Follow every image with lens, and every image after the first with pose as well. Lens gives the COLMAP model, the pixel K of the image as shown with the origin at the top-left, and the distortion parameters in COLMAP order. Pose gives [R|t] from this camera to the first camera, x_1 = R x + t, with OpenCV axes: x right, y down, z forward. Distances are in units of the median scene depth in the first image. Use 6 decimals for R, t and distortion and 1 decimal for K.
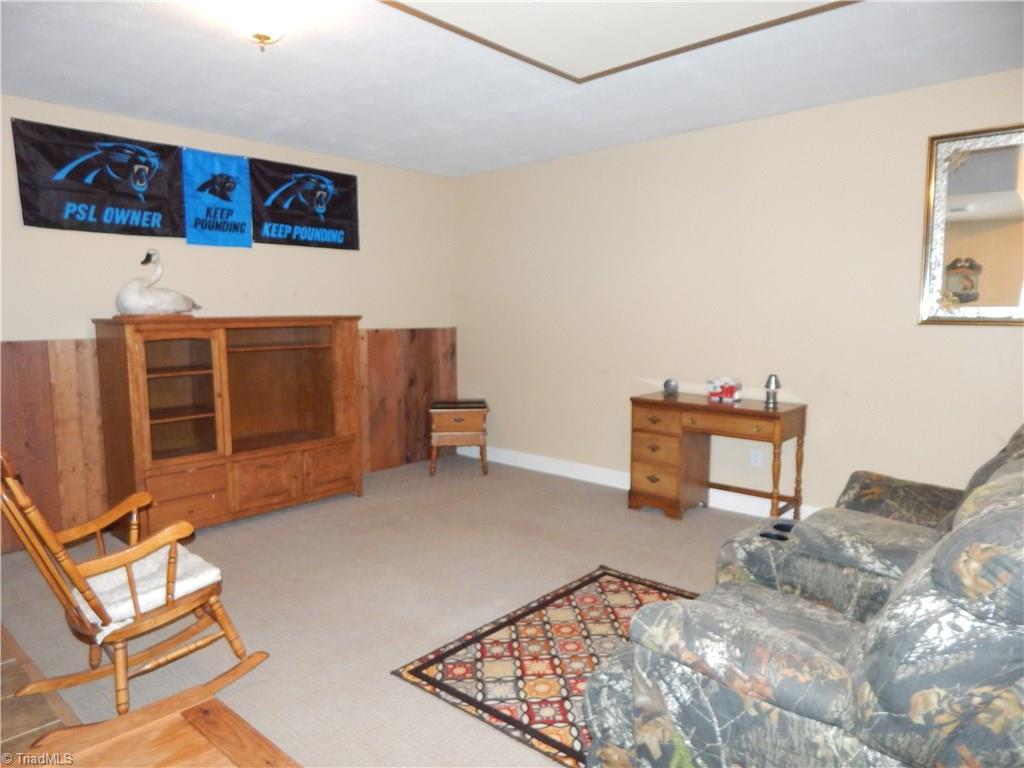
lens RADIAL K [[659.4, 0, 506.4], [0, 659.4, 378.5], [0, 0, 1]] dist [0.020729, -0.001382]
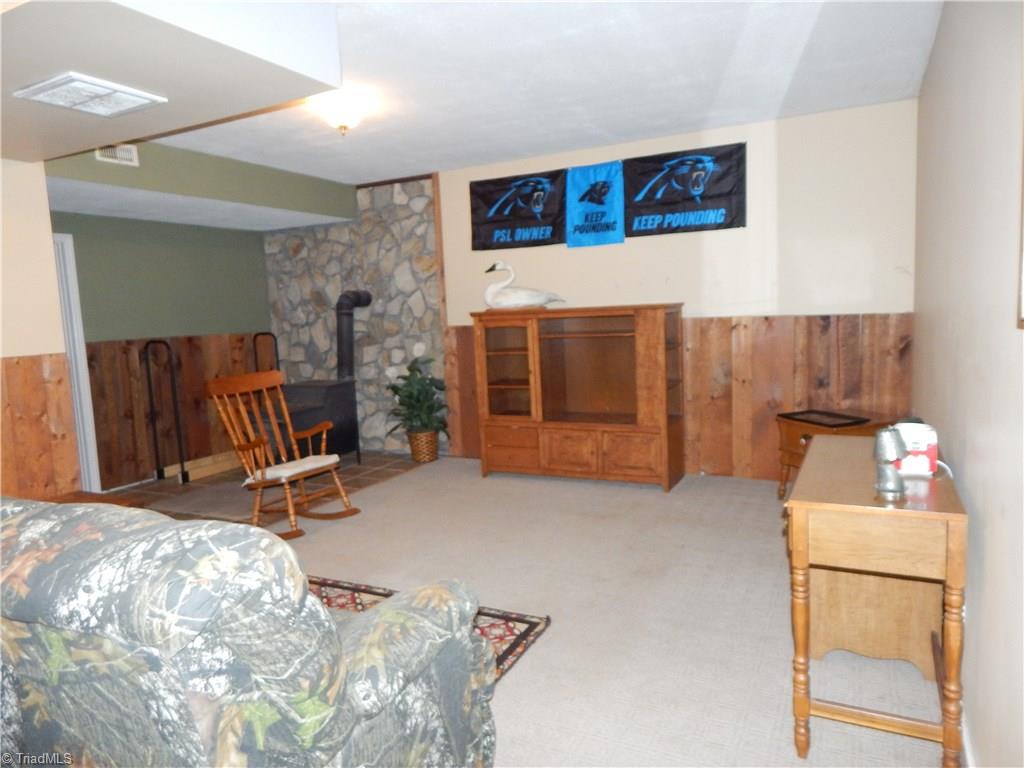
lens RADIAL K [[659.4, 0, 506.4], [0, 659.4, 386.1], [0, 0, 1]] dist [0.020729, -0.001382]
pose [[0.298064, 0.109263, -0.948272, 0.676315], [-0.059276, 0.993629, 0.095857, -0.060044], [0.952704, 0.027639, 0.302642, 0.534779]]
